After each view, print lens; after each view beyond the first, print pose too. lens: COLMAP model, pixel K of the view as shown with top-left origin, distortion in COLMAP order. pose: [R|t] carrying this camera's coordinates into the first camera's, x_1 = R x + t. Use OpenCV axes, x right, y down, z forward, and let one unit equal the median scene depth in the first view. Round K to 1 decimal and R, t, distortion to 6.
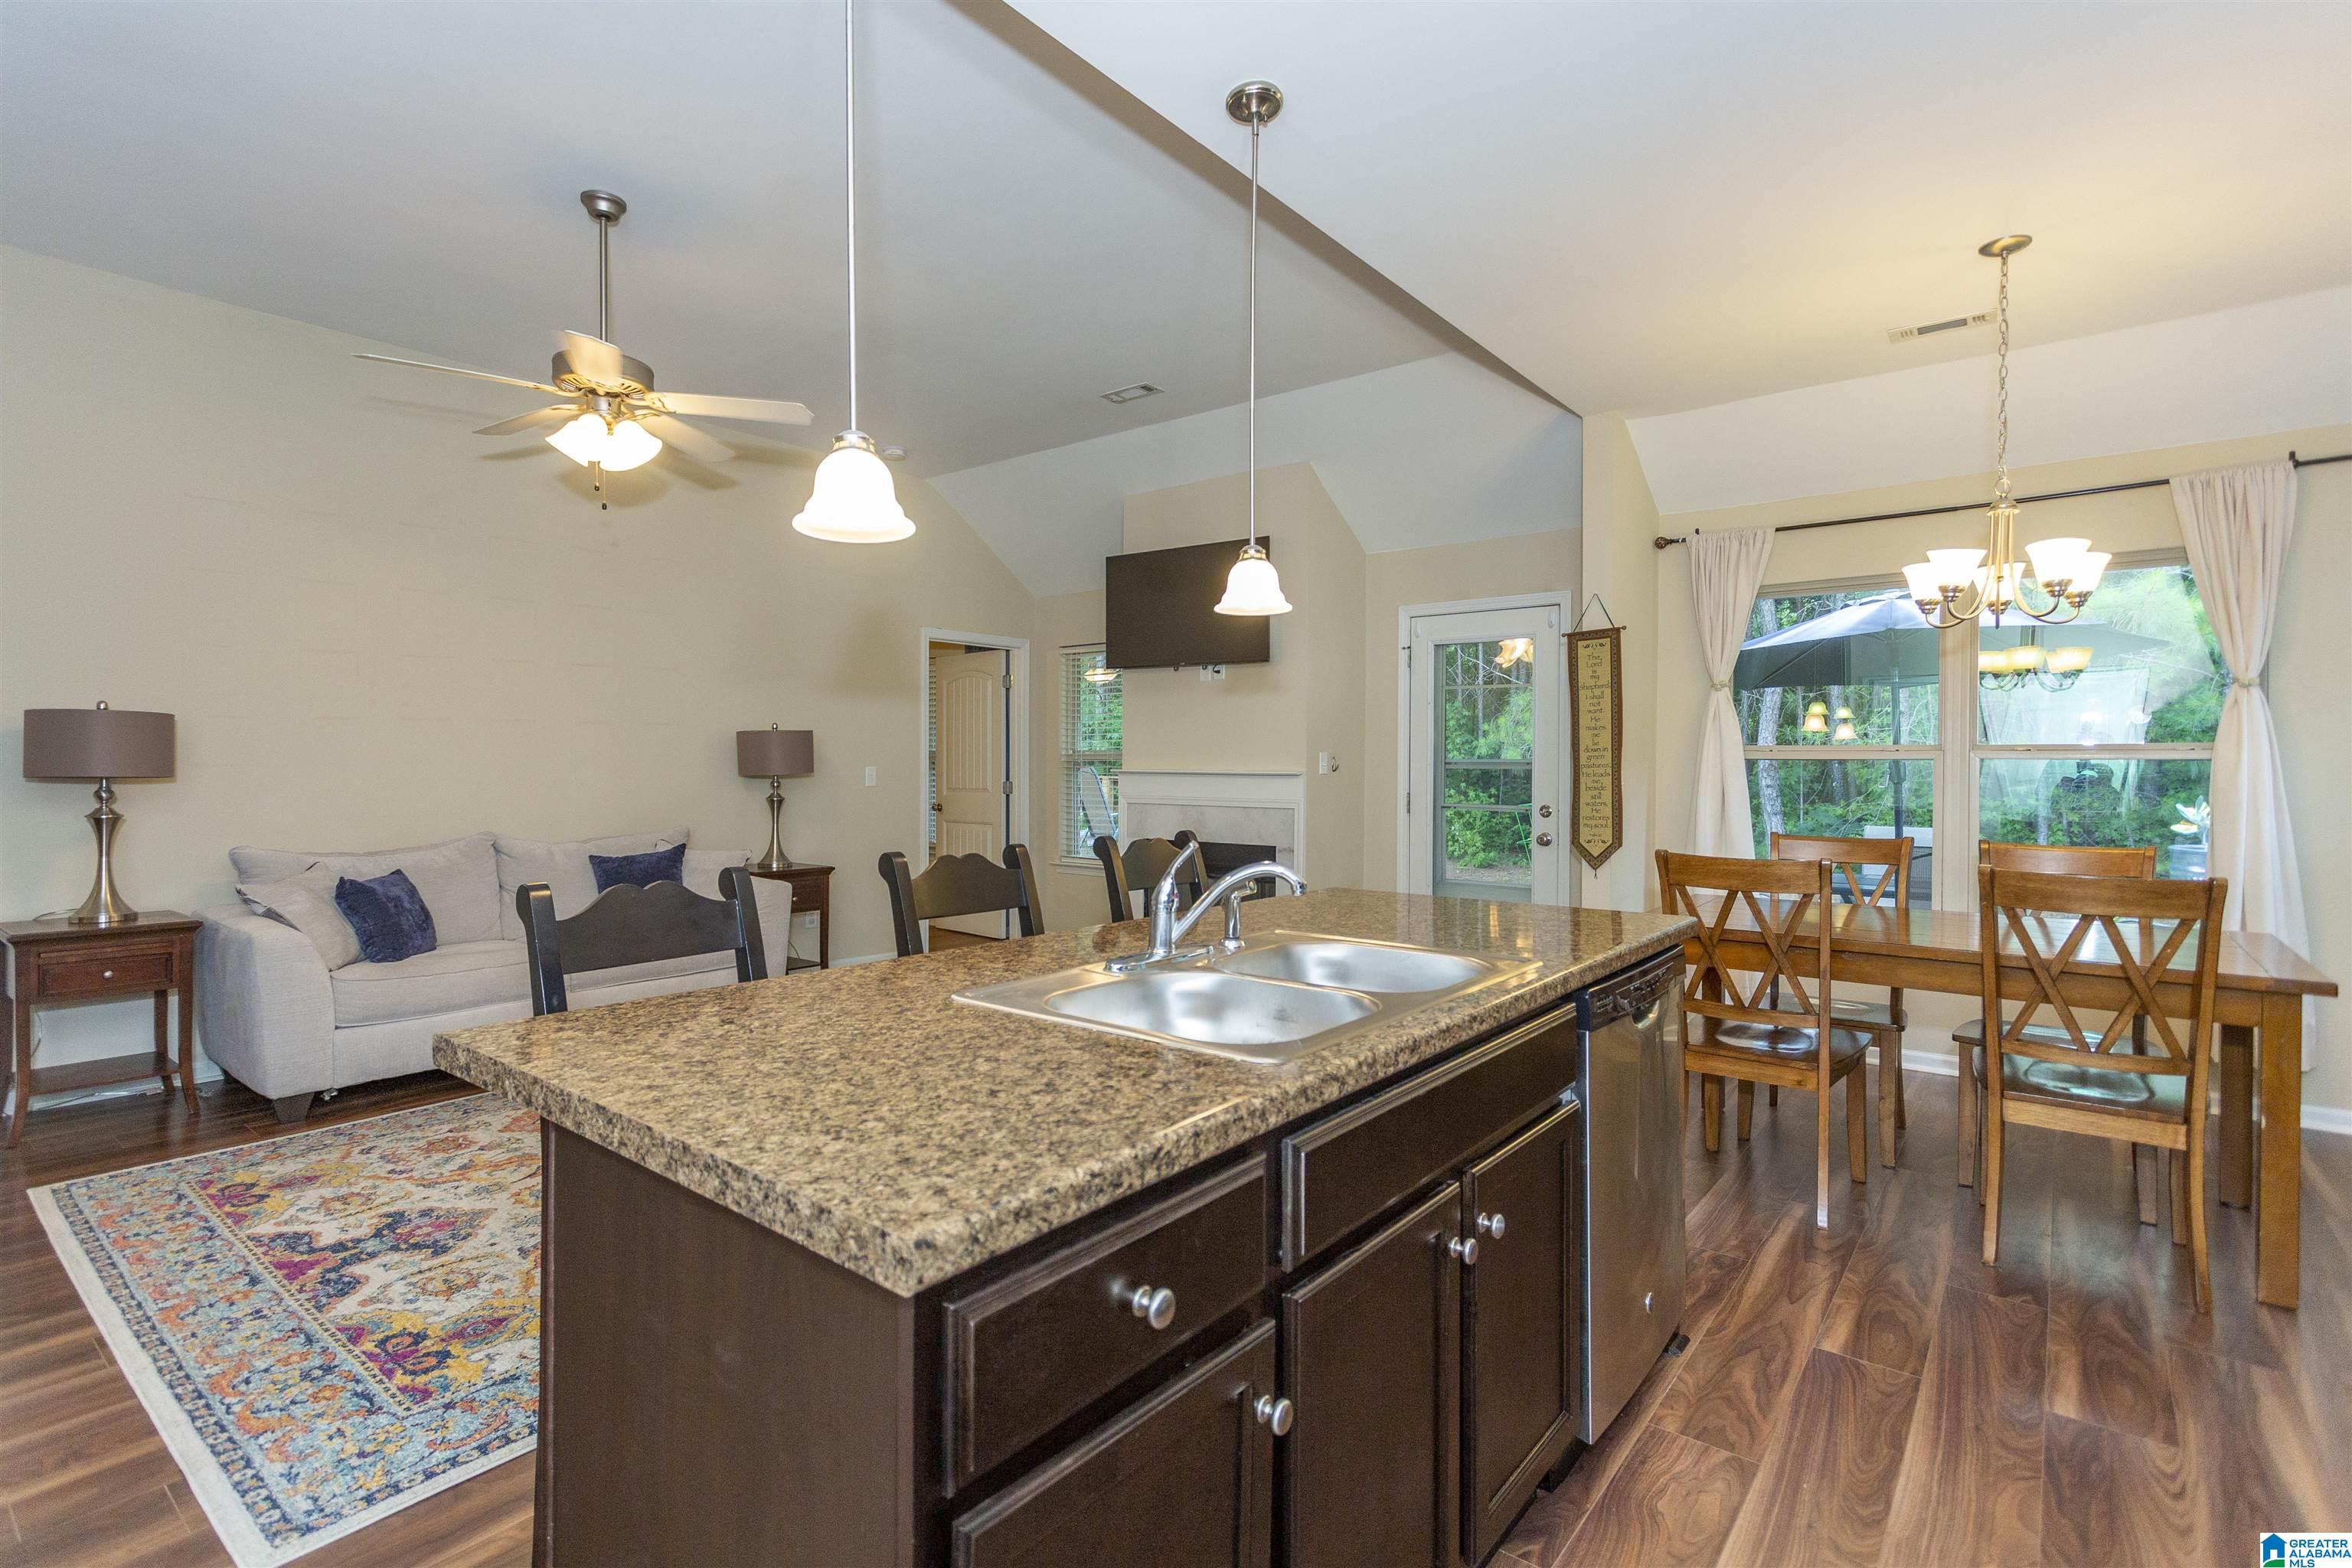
lens RADIAL K [[1109.8, 0, 1170.2], [0, 1109.8, 744.4], [0, 0, 1]] dist [-0.000899, -0.000304]
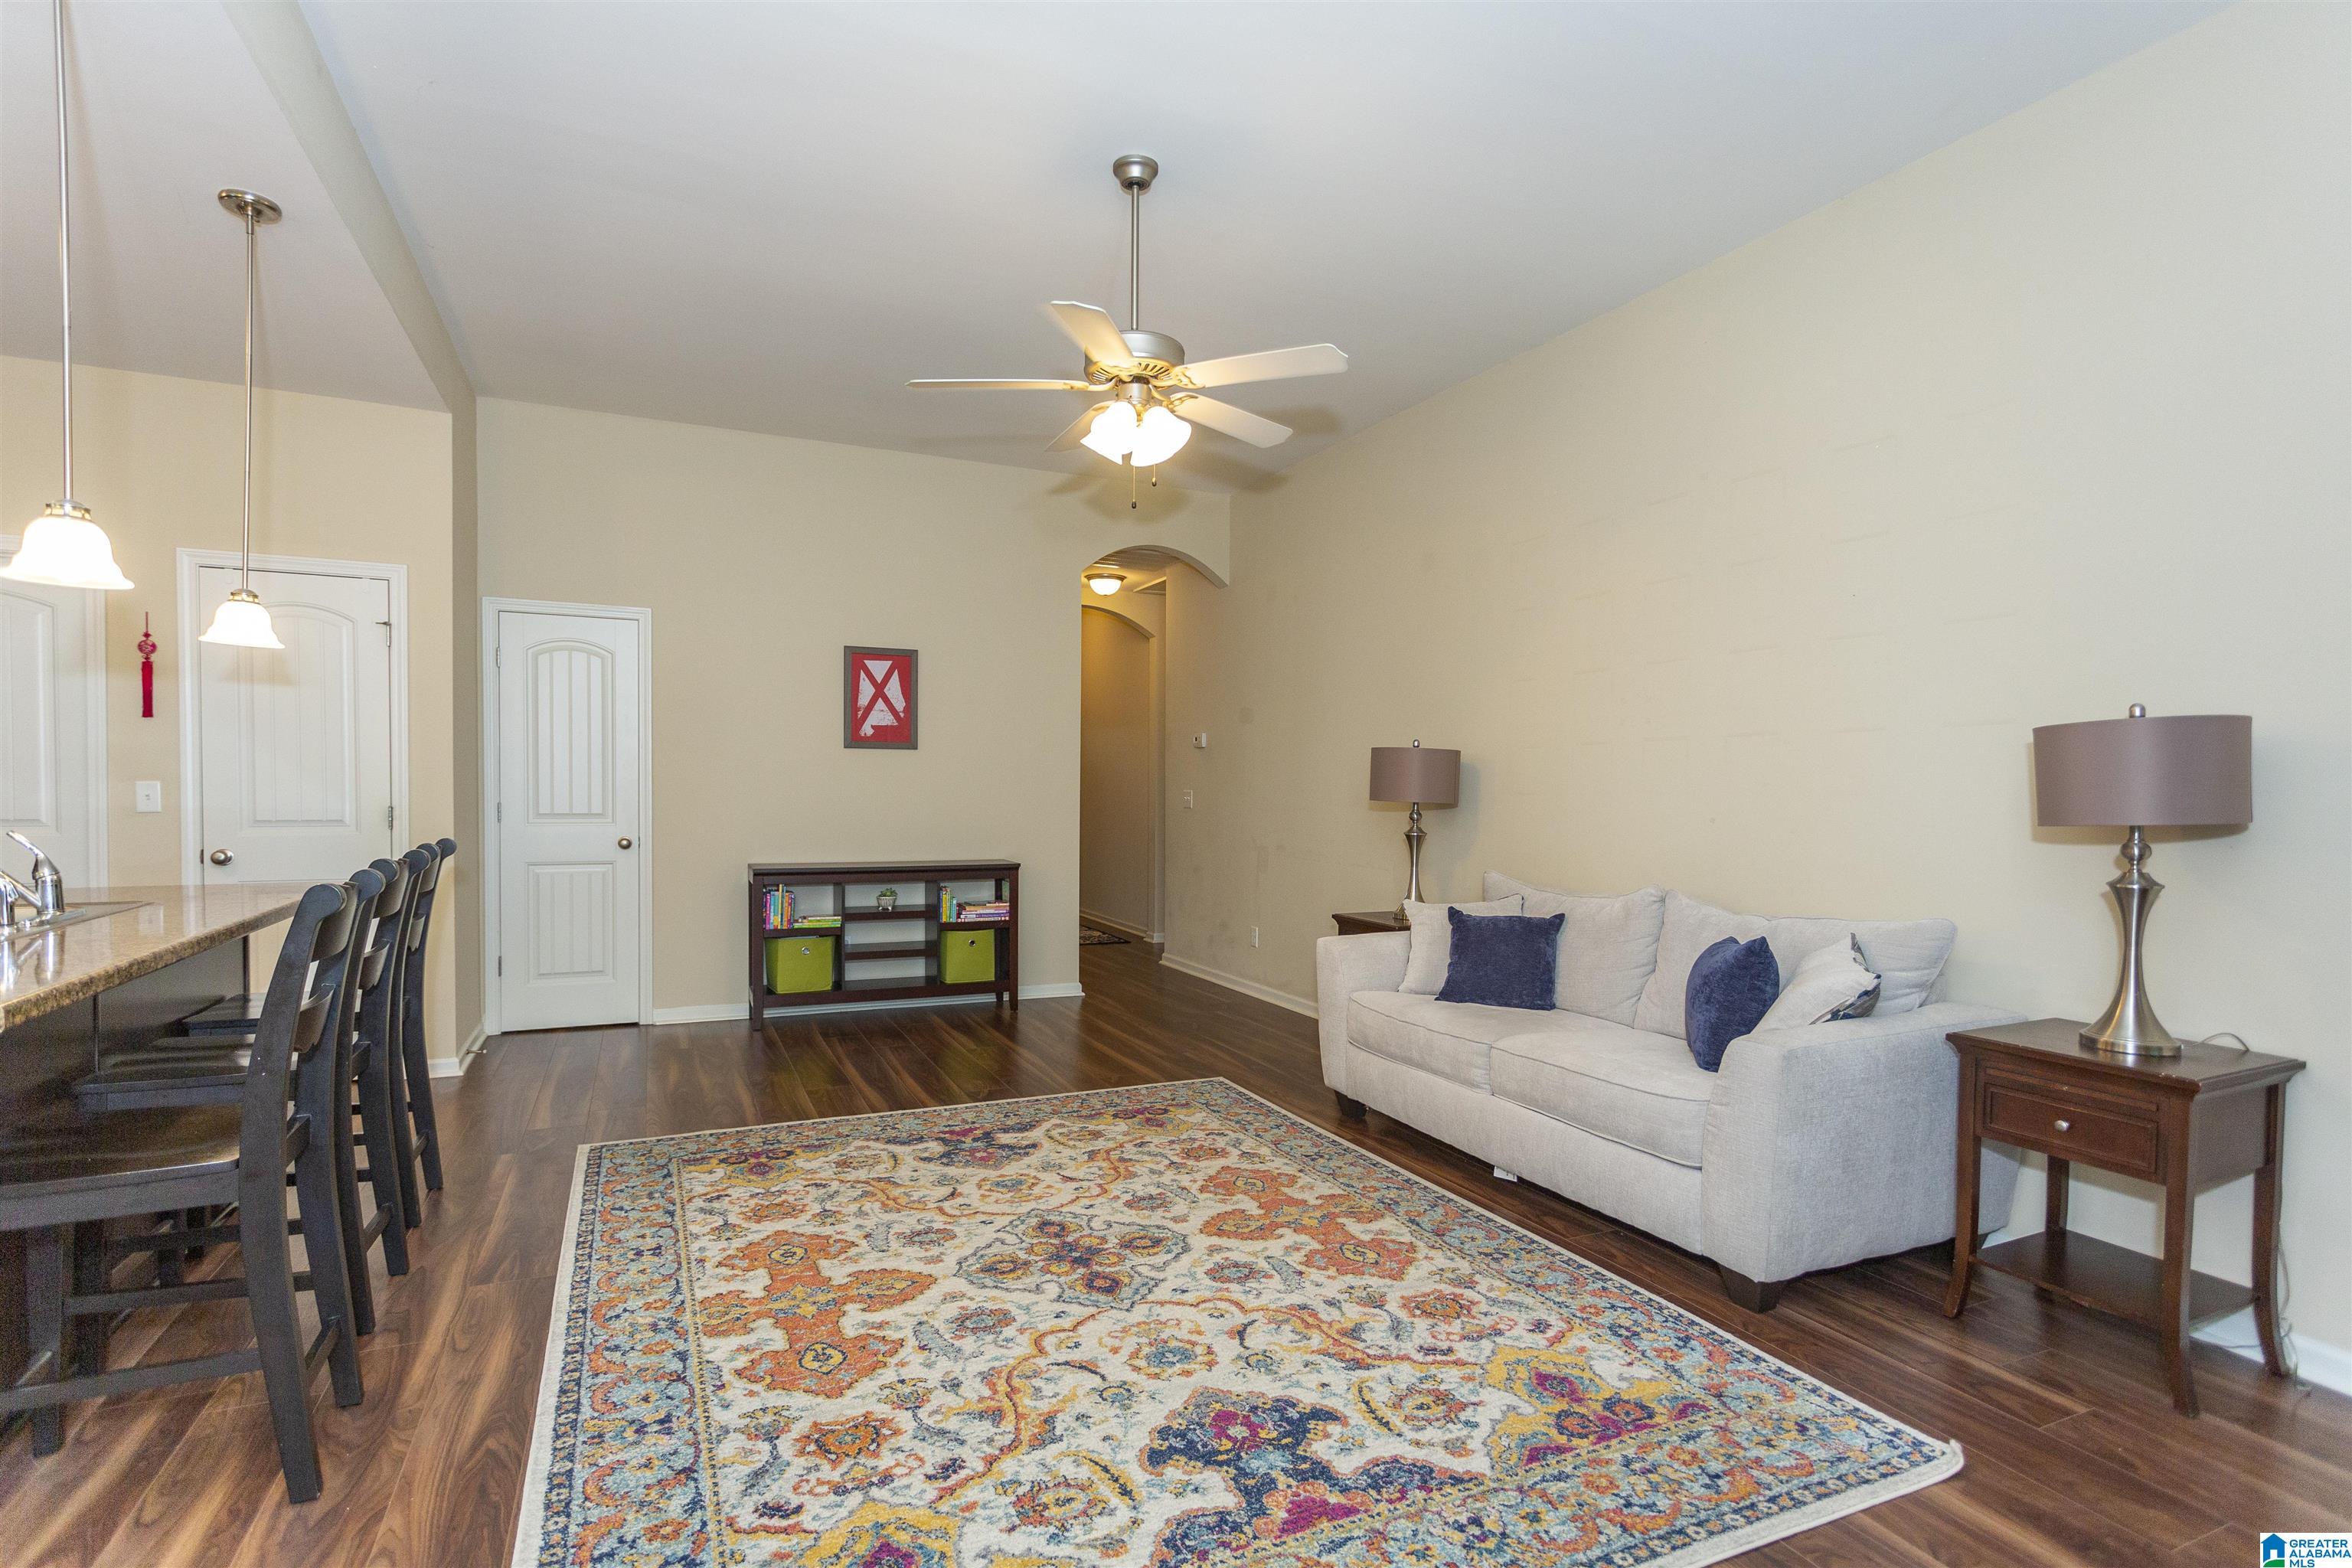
lens RADIAL K [[1137.6, 0, 1172.3], [0, 1137.6, 806.3], [0, 0, 1]] dist [0.002864, 0.000955]
pose [[-0.448273, 0.008663, -0.893855, 0.320327], [0.001048, 0.999957, 0.009166, 0.024067], [0.893896, 0.003172, -0.448263, 1.468685]]
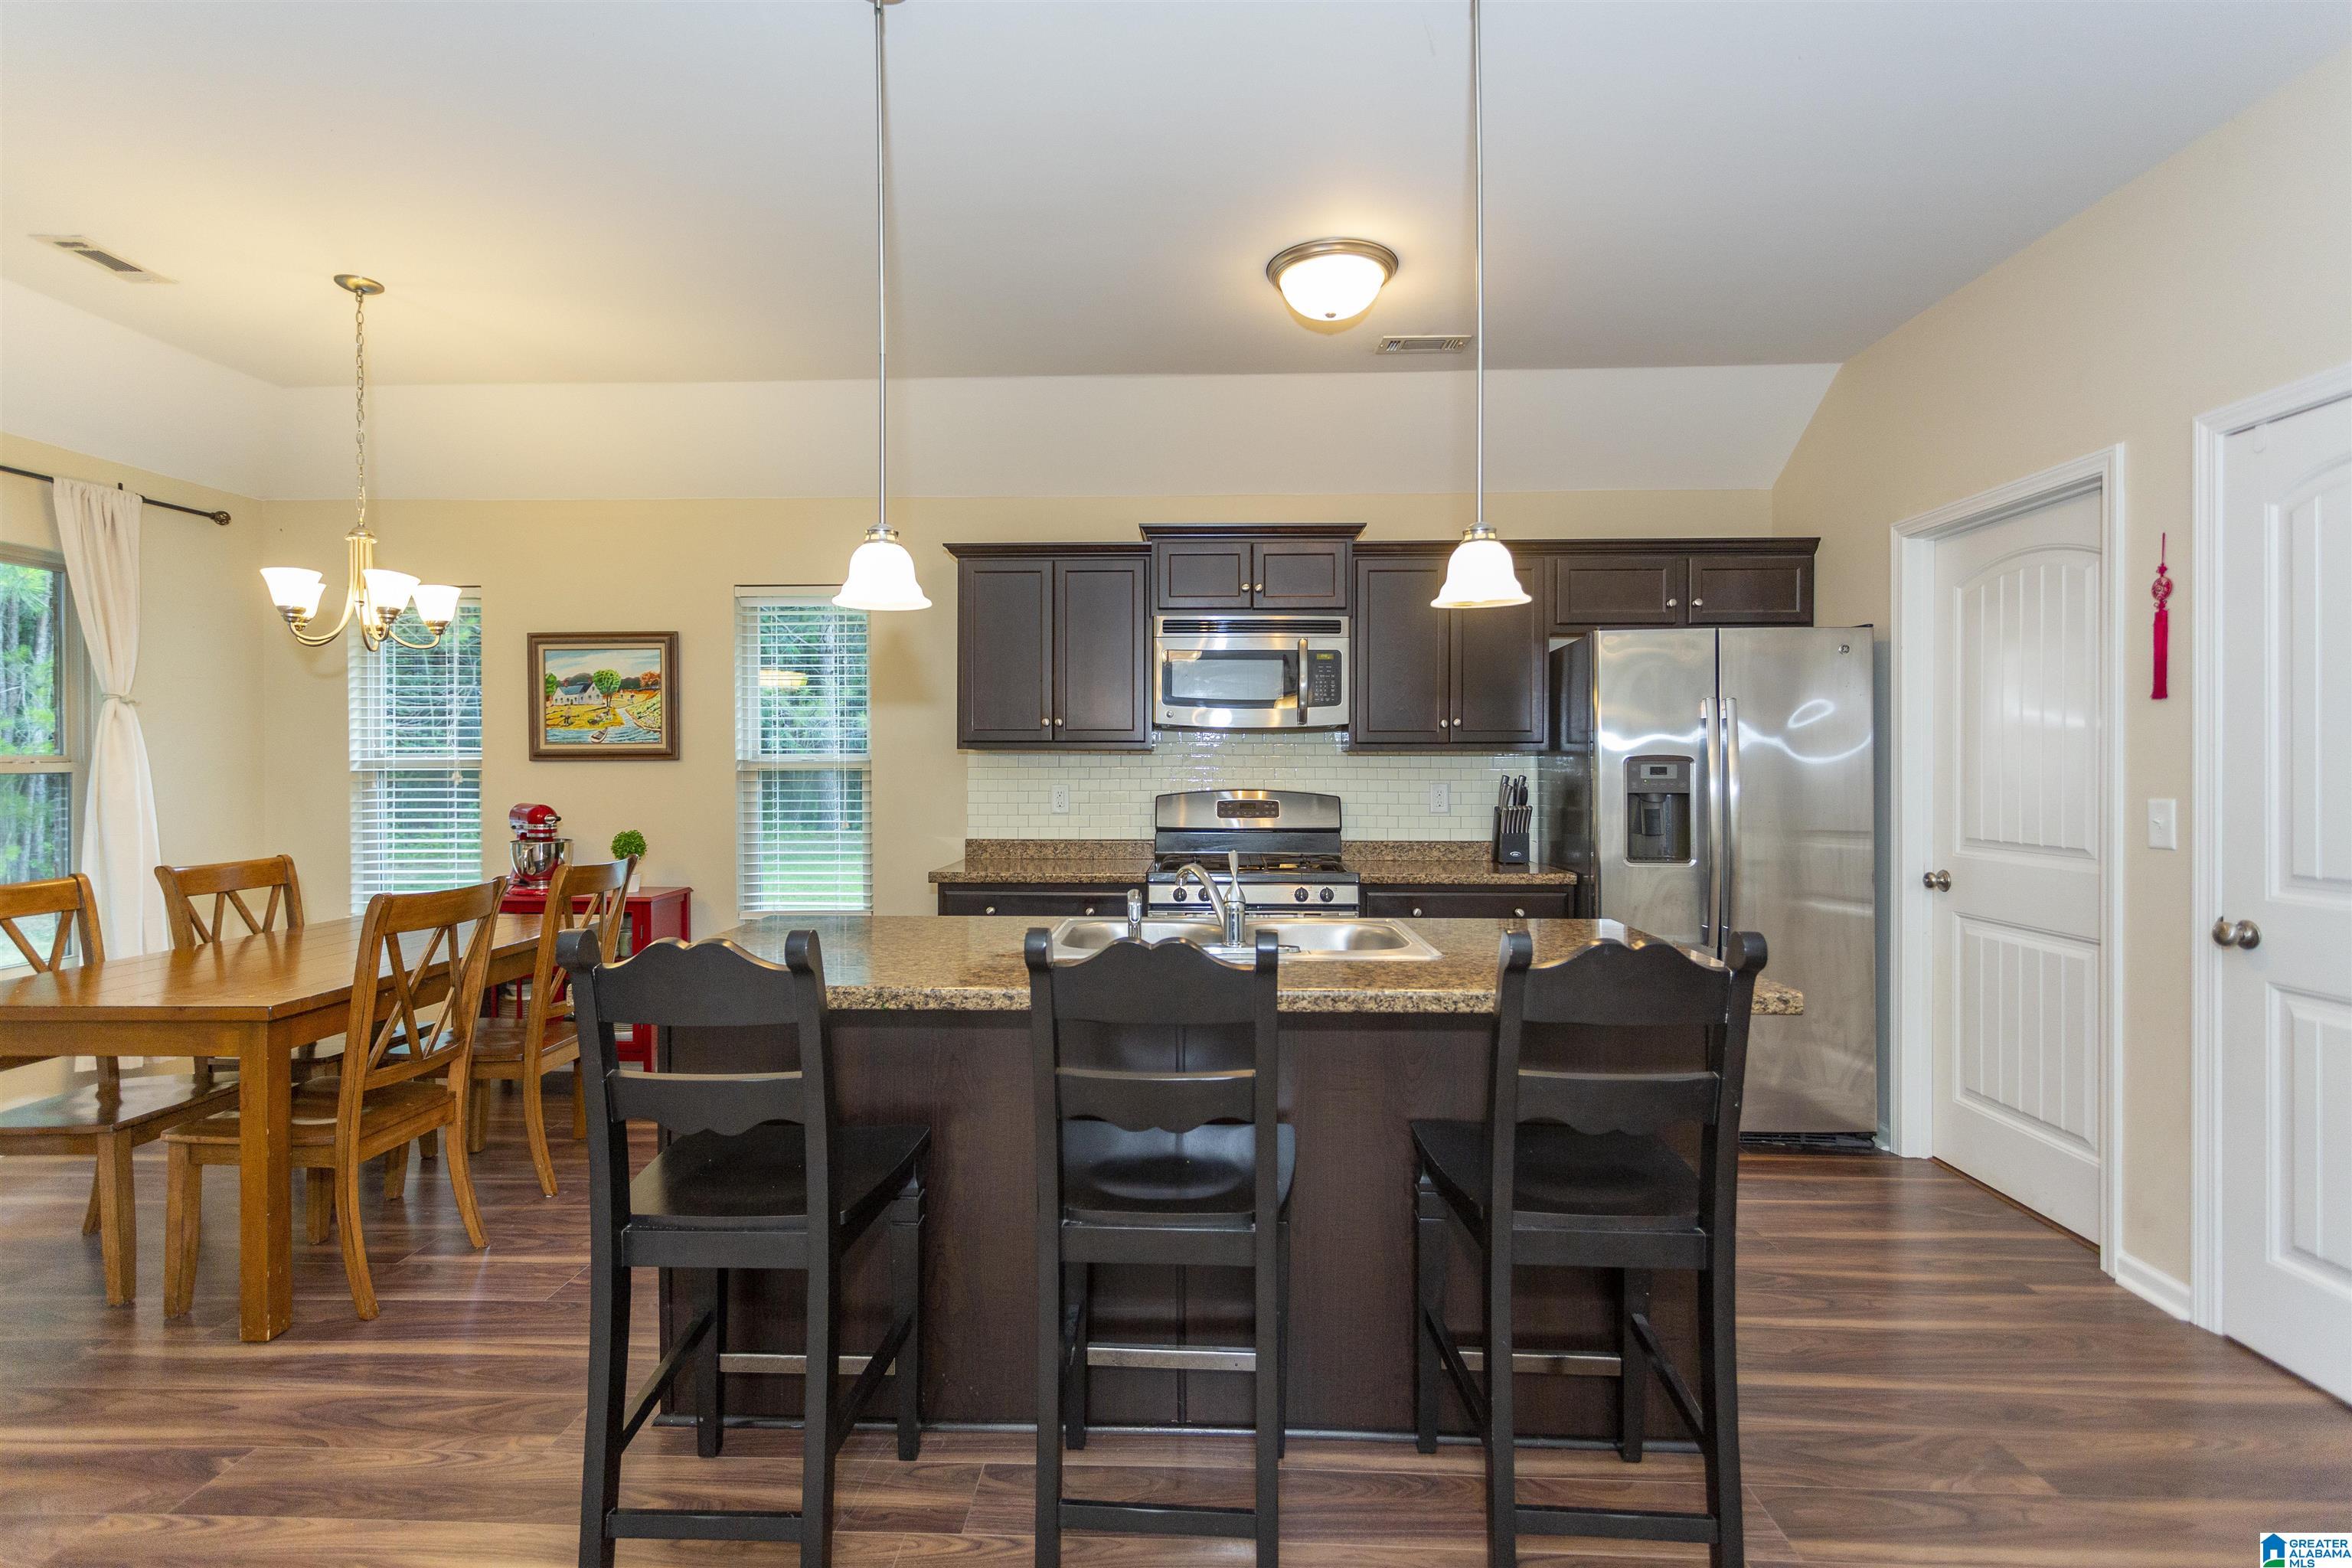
lens RADIAL K [[1119.2, 0, 1167.9], [0, 1119.2, 771.9], [0, 0, 1]] dist [0.002567, 0.000342]
pose [[-0.601165, -0.011119, 0.799047, -0.497351], [-0.014114, 0.999895, 0.003295, -0.004486], [-0.799000, -0.009297, -0.601259, 0.933907]]
